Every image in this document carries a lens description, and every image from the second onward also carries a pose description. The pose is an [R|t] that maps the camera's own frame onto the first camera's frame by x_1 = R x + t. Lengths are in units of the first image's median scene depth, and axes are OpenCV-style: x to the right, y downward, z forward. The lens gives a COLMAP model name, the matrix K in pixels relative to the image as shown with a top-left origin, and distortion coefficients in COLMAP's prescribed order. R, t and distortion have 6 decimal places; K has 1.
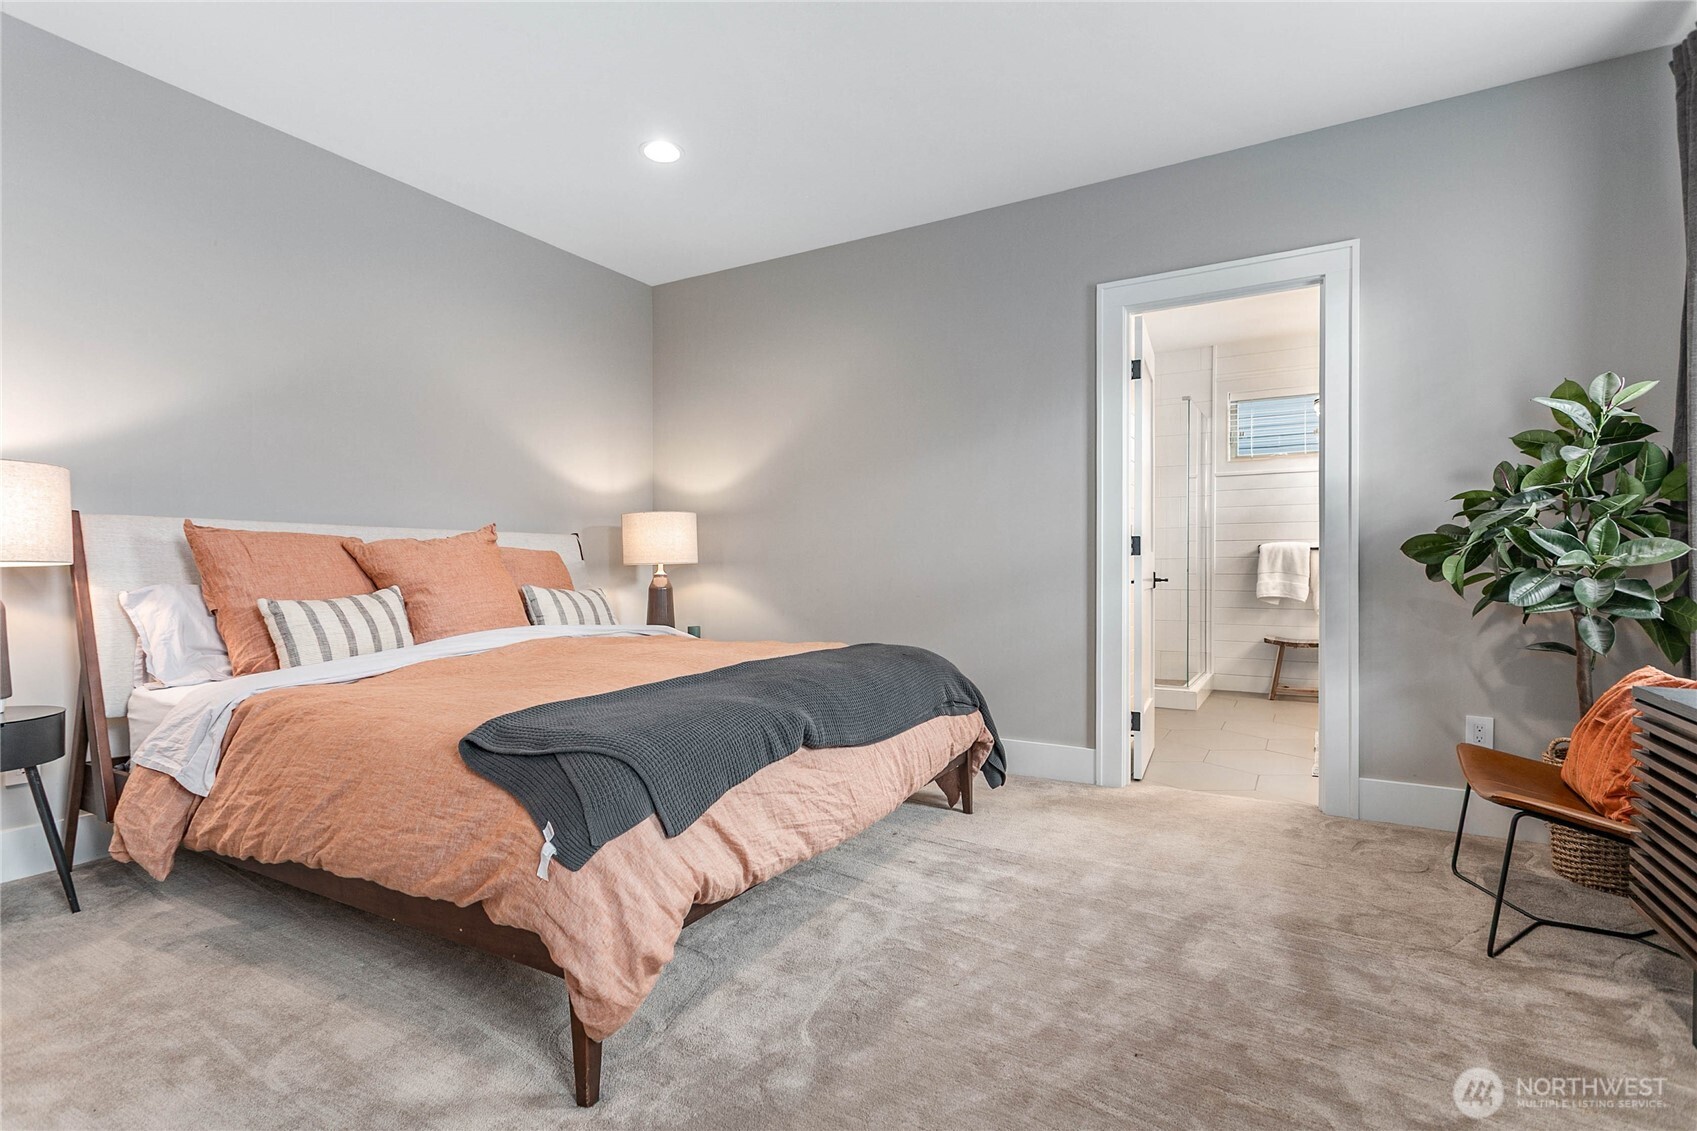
lens RADIAL K [[806.7, 0, 846.2], [0, 806.7, 564.2], [0, 0, 1]] dist [0.000917, 0.001506]
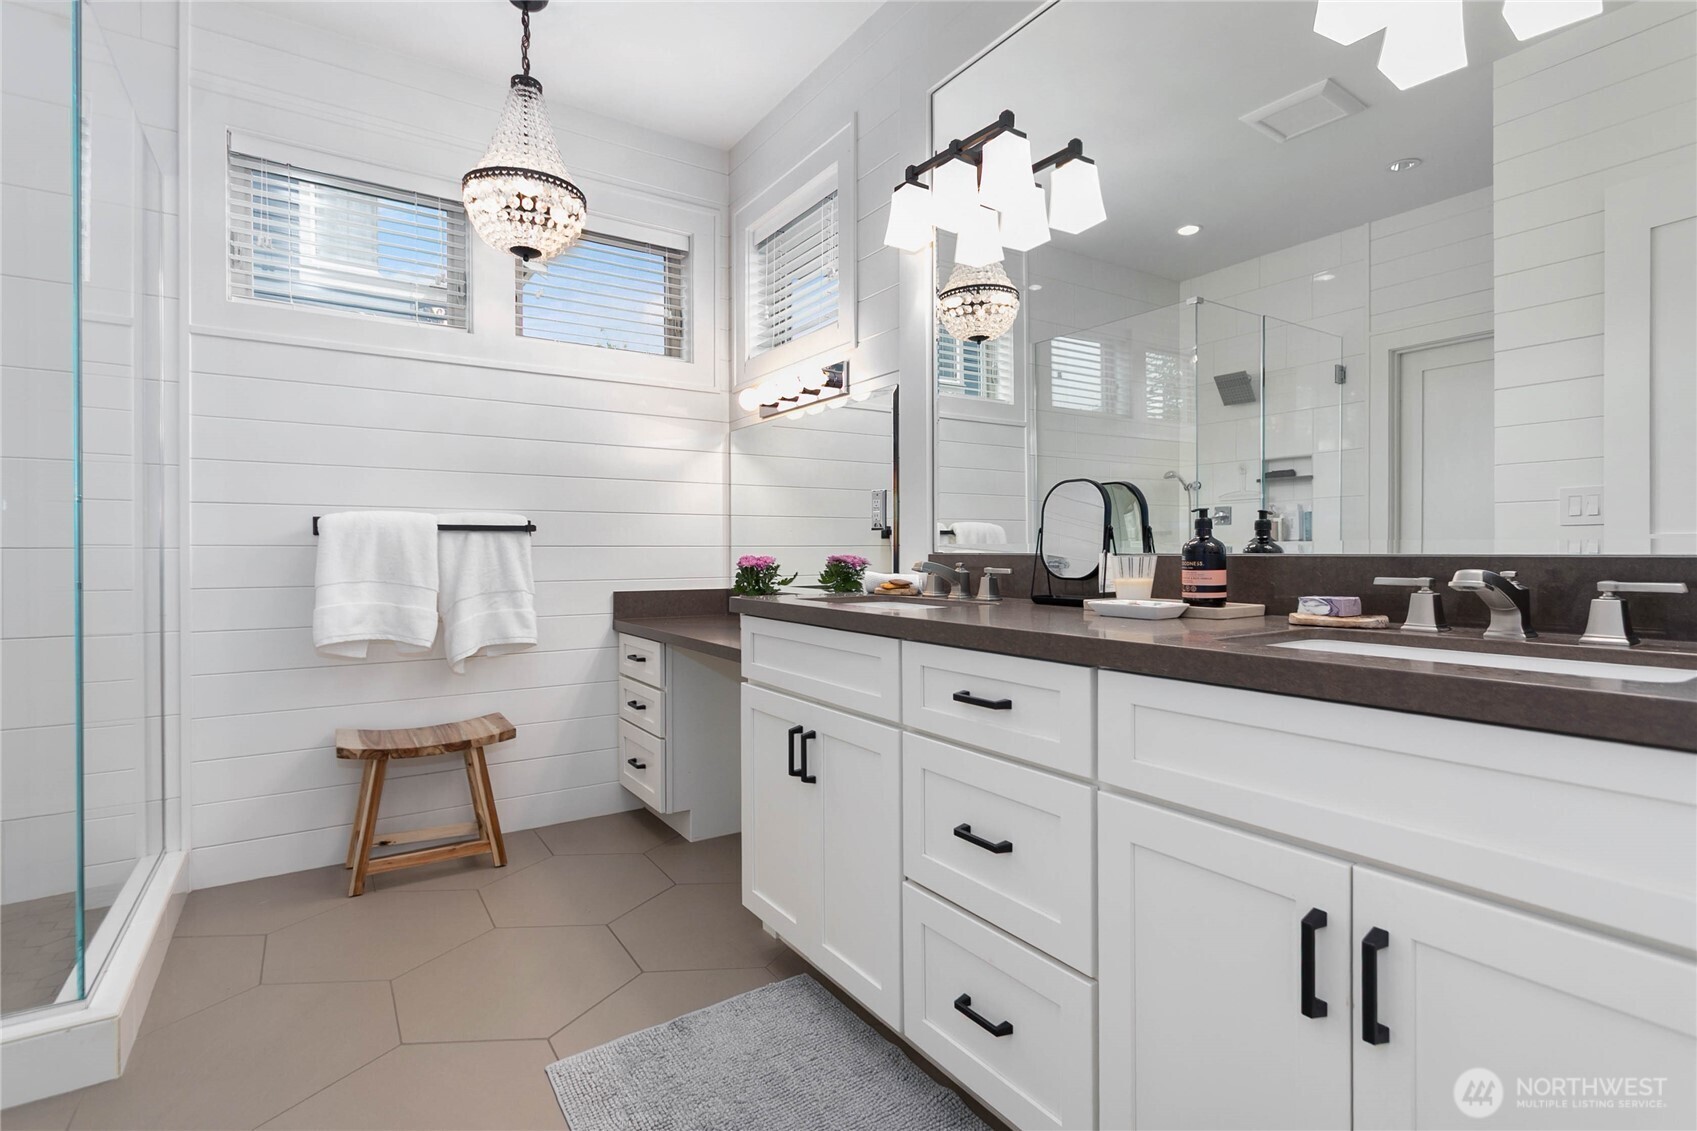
lens RADIAL K [[806.7, 0, 849.3], [0, 806.7, 553.7], [0, 0, 1]] dist [0.000917, 0.001506]
pose [[0.448205, -0.006315, 0.893908, 0.273576], [0.000807, 0.999977, 0.006660, -0.007409], [-0.893930, -0.002263, 0.448200, 0.590672]]
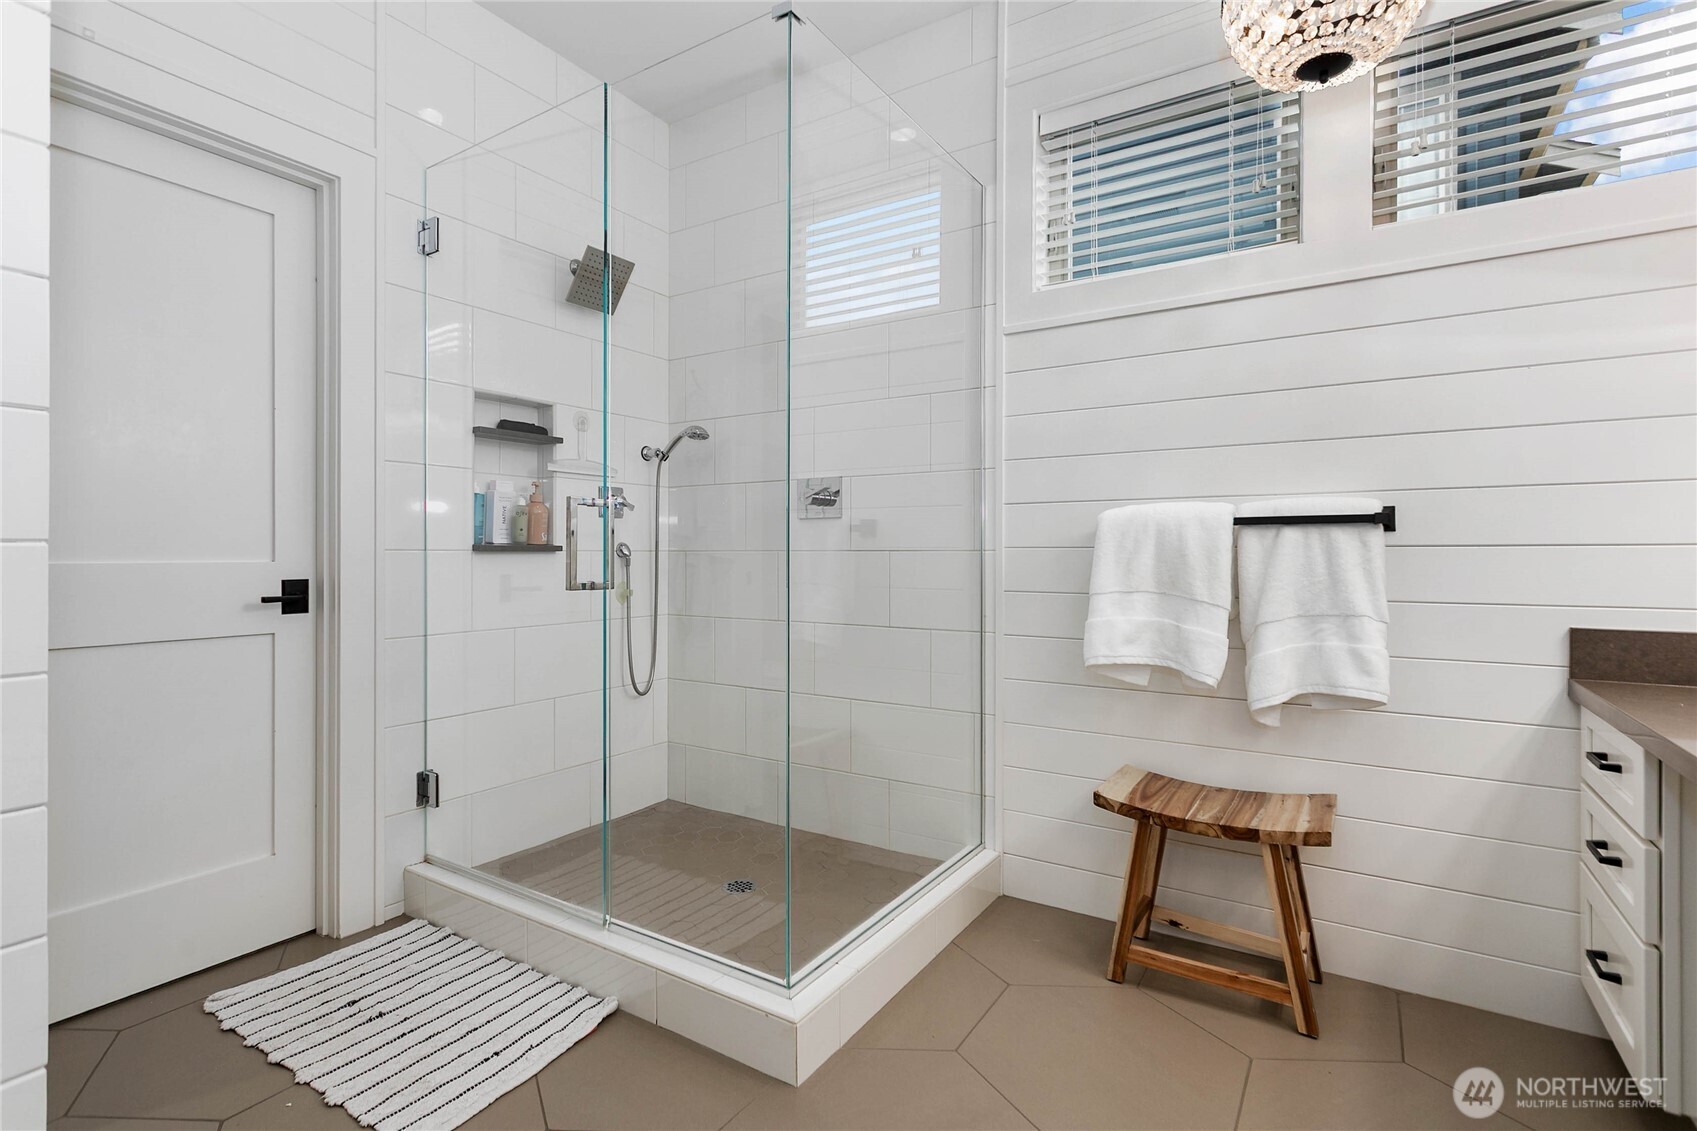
lens RADIAL K [[806.7, 0, 850.8], [0, 806.7, 549.6], [0, 0, 1]] dist [0.000917, 0.001506]
pose [[0.998934, -0.003539, -0.046023, 0.431889], [0.003647, 0.999991, 0.002258, -0.009155], [0.046015, -0.002423, 0.998938, 0.661787]]
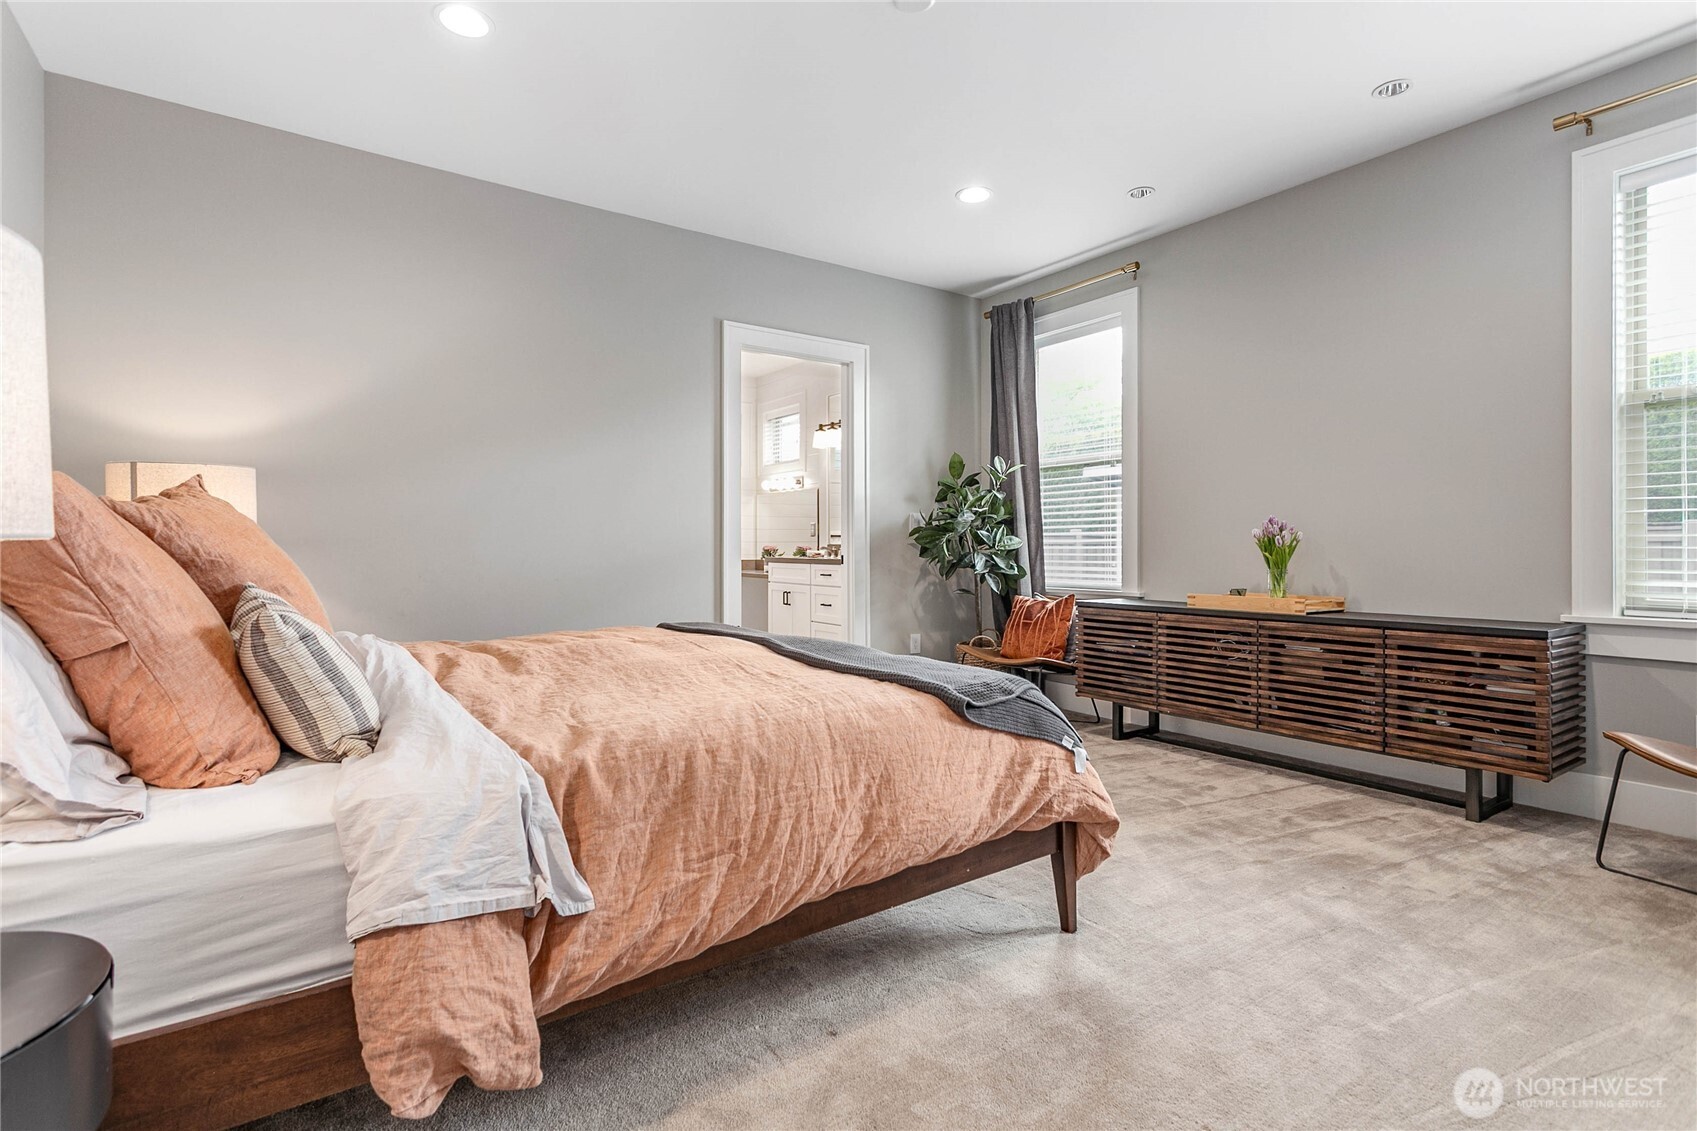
lens RADIAL K [[806.7, 0, 860.0], [0, 806.7, 556.5], [0, 0, 1]] dist [0.000917, 0.001506]
pose [[0.423693, -0.016478, 0.905656, -0.430294], [0.004661, 0.999861, 0.016011, -0.005519], [-0.905794, -0.002562, 0.423711, 0.178054]]
